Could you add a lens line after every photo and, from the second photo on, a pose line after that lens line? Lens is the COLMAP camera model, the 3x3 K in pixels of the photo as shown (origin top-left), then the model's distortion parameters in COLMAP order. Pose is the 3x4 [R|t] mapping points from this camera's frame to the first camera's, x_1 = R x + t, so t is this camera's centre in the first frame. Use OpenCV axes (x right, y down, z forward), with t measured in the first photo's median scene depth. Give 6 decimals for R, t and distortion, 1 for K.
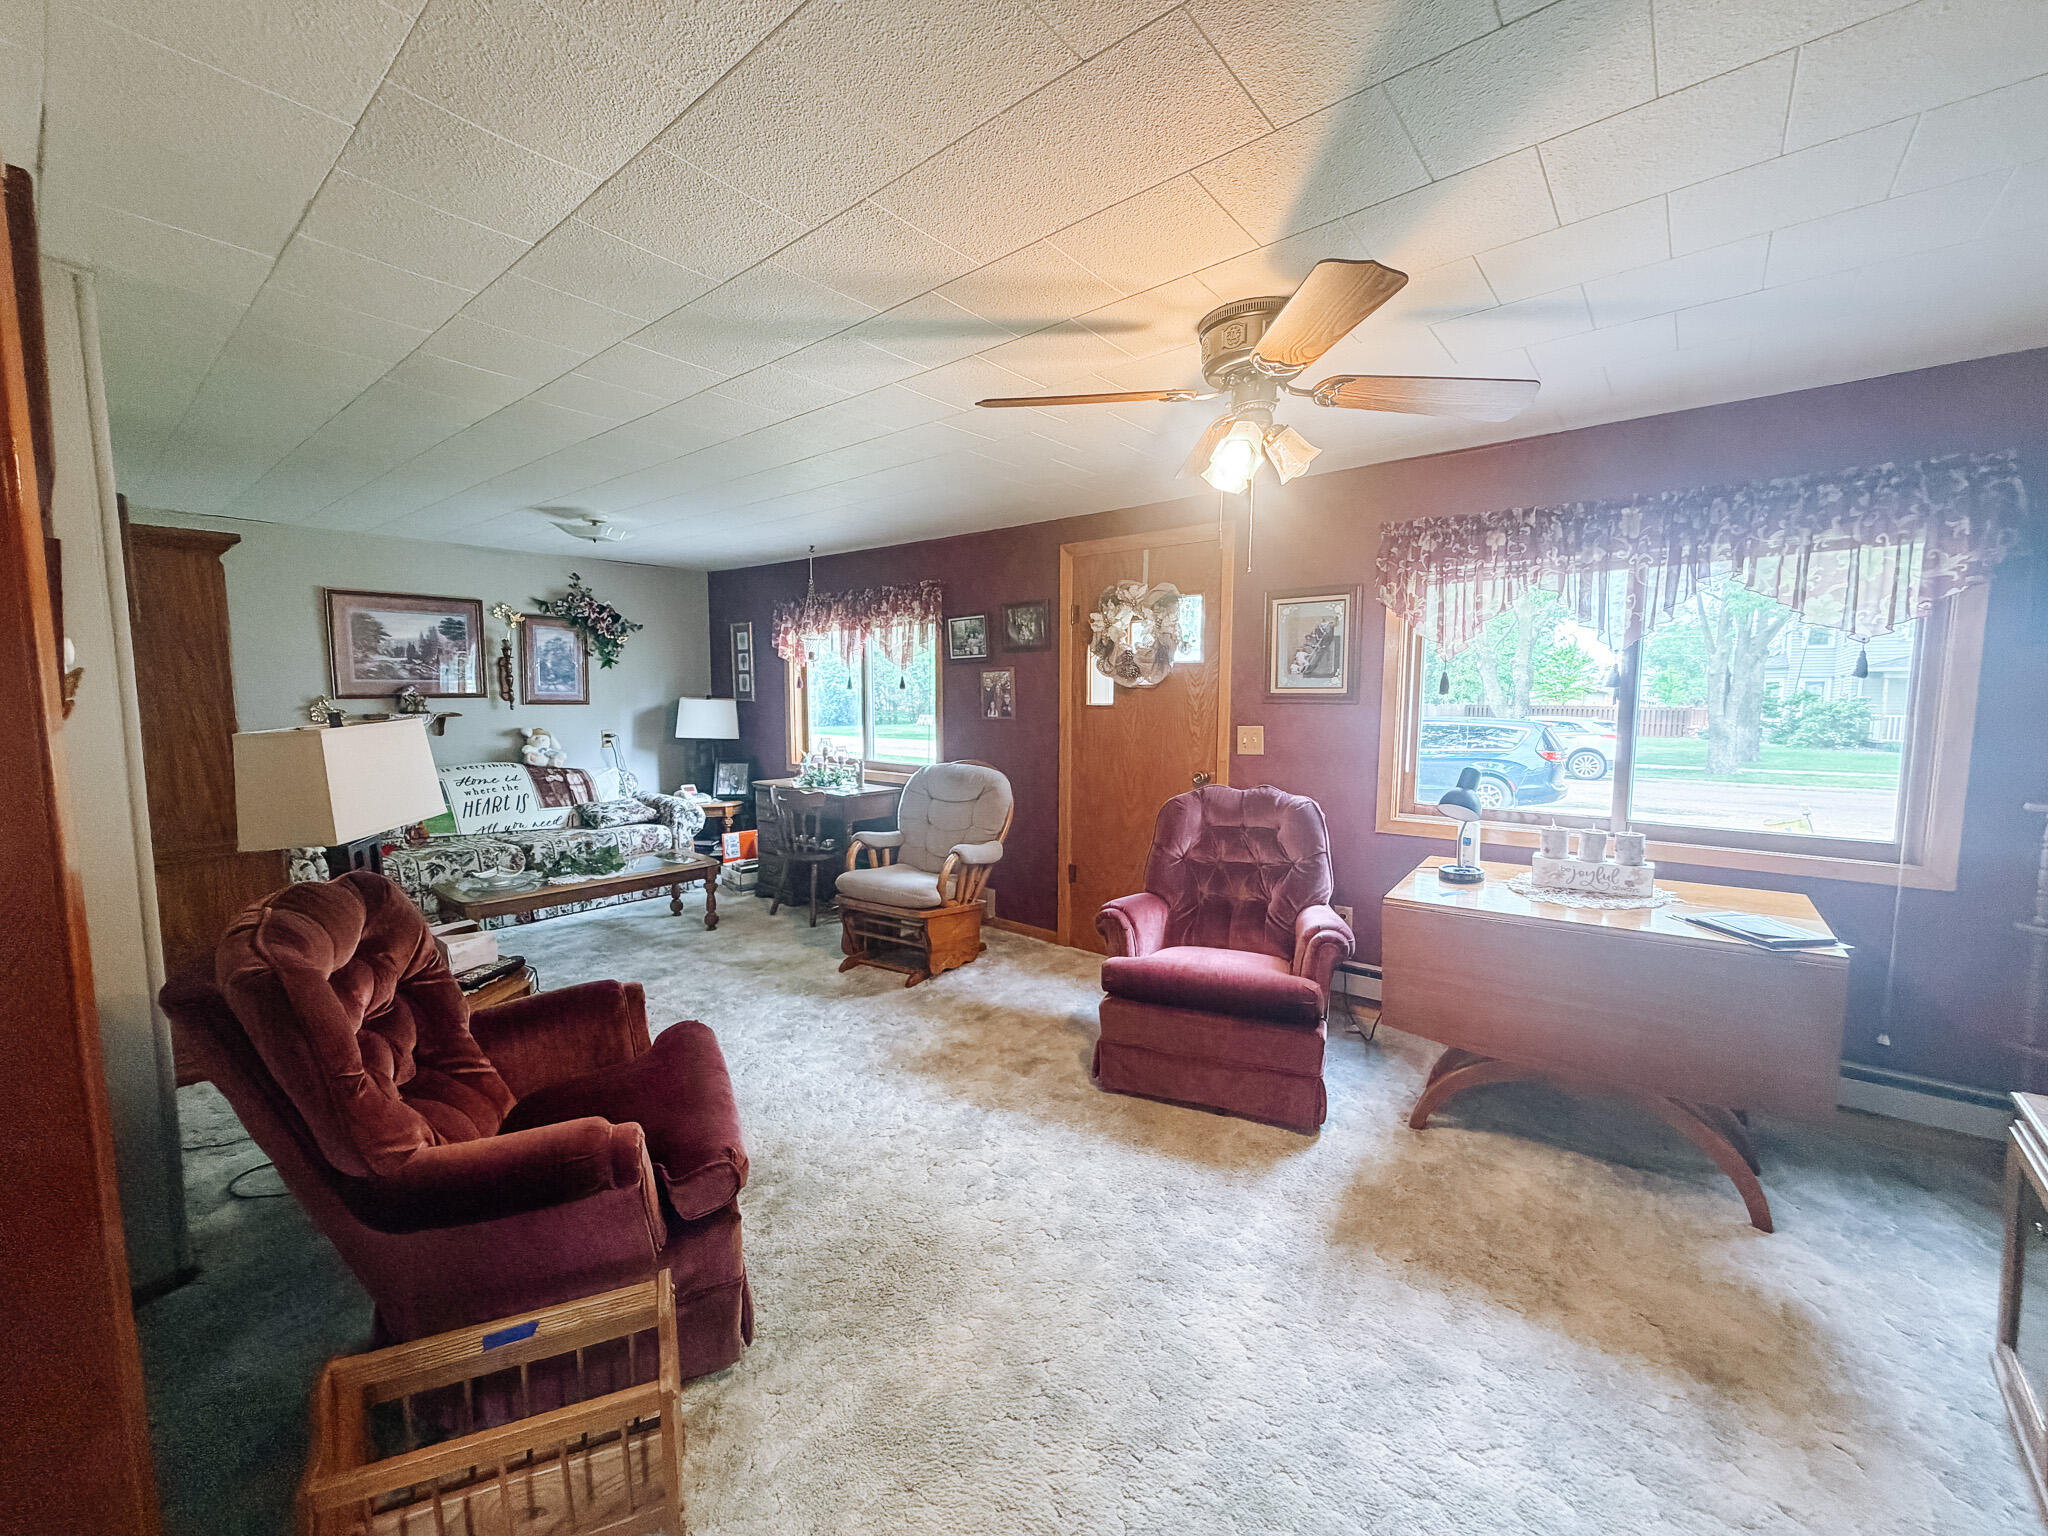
lens RADIAL K [[820.3, 0, 1018.4], [0, 820.3, 769.9], [0, 0, 1]] dist [-0.001887, 0.000651]
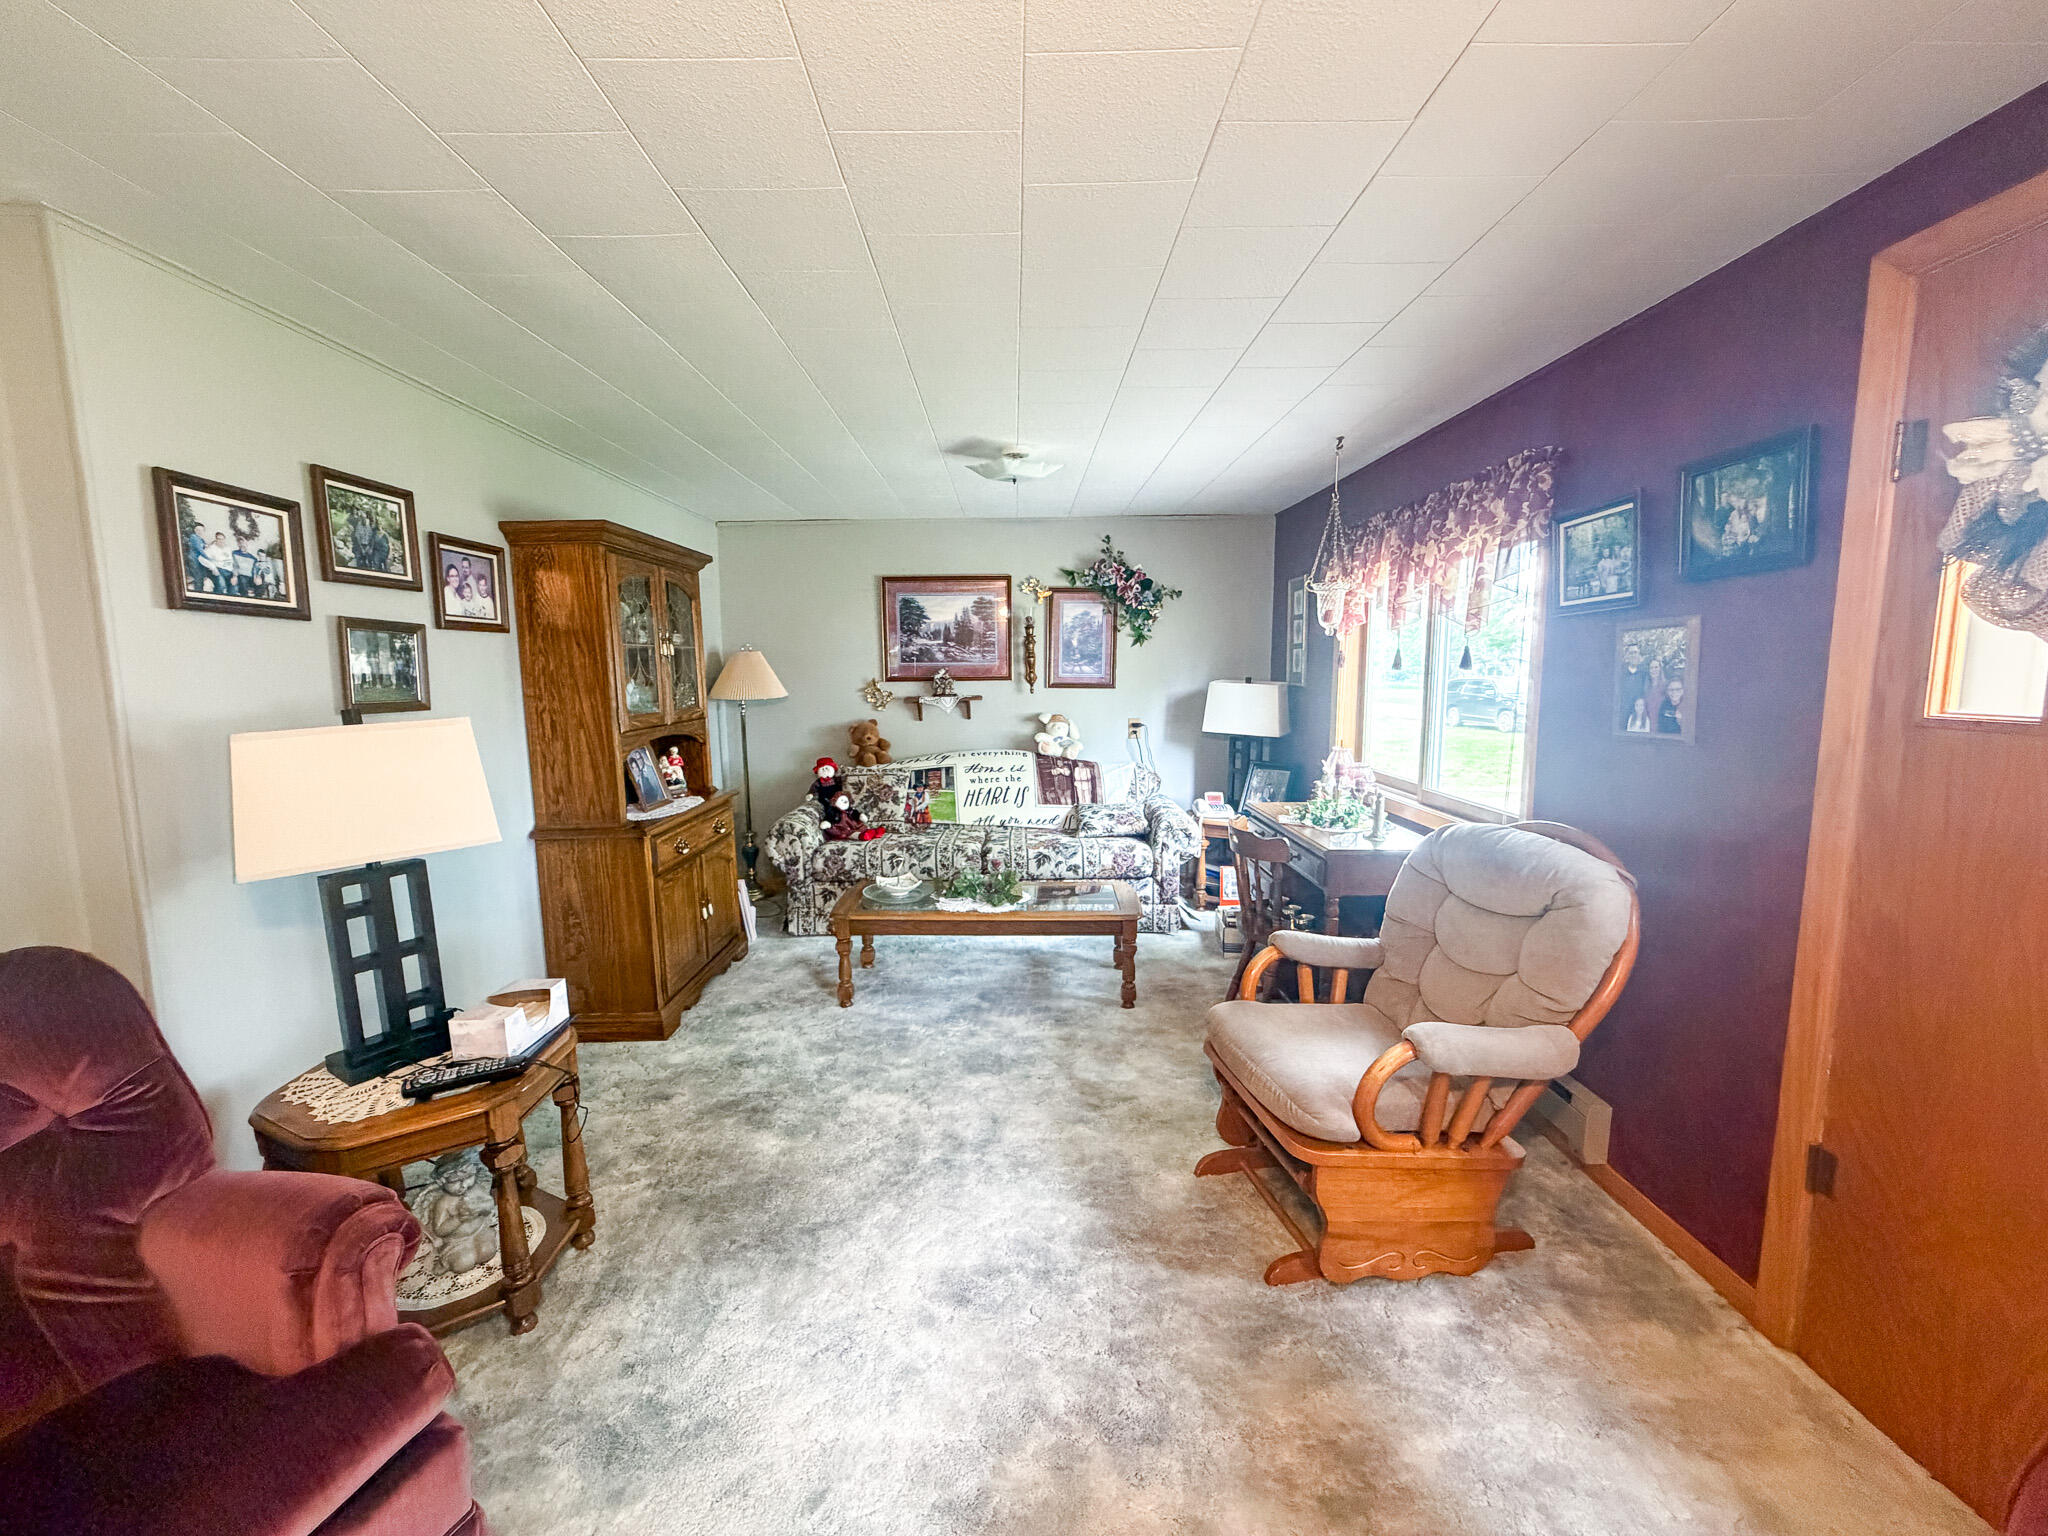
lens RADIAL K [[820.3, 0, 1015.7], [0, 820.3, 768.9], [0, 0, 1]] dist [-0.001887, 0.000651]
pose [[0.639784, 0.088507, -0.763442, 0.119504], [-0.067985, 0.995970, 0.058491, -0.061035], [0.765542, 0.014481, 0.643223, 0.580330]]
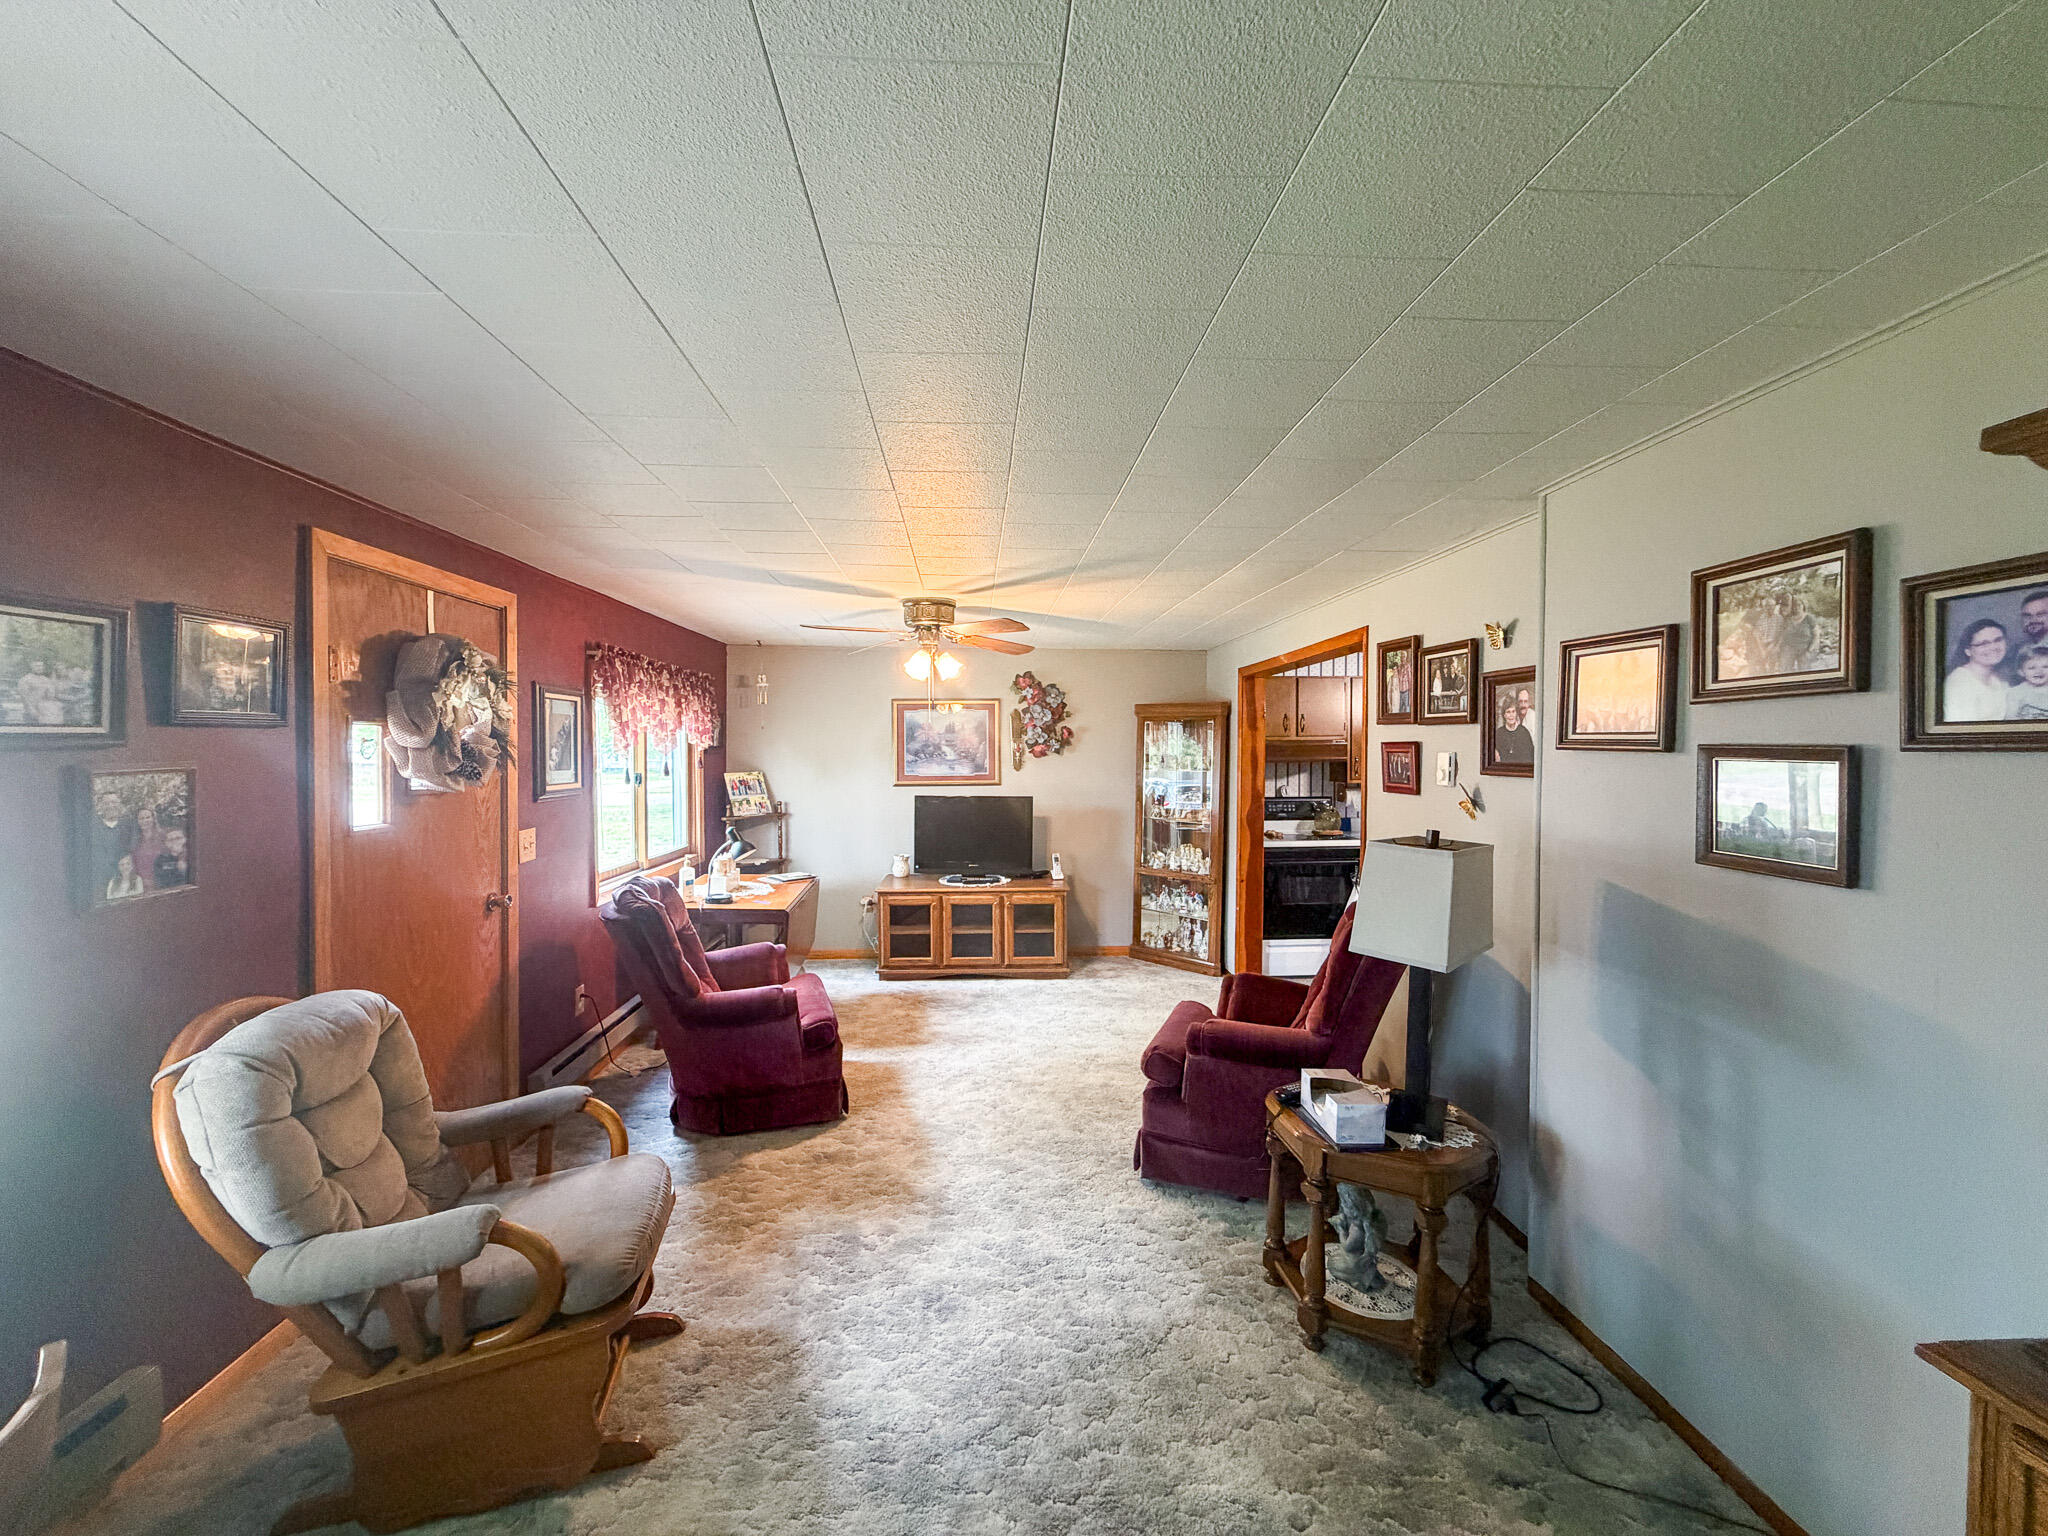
lens RADIAL K [[820.3, 0, 1015.2], [0, 820.3, 768.7], [0, 0, 1]] dist [-0.001887, 0.000651]
pose [[-0.676378, -0.016777, 0.736363, -0.725146], [0.071802, 0.993477, 0.088588, -0.159655], [-0.733046, 0.112791, -0.670762, 1.203927]]
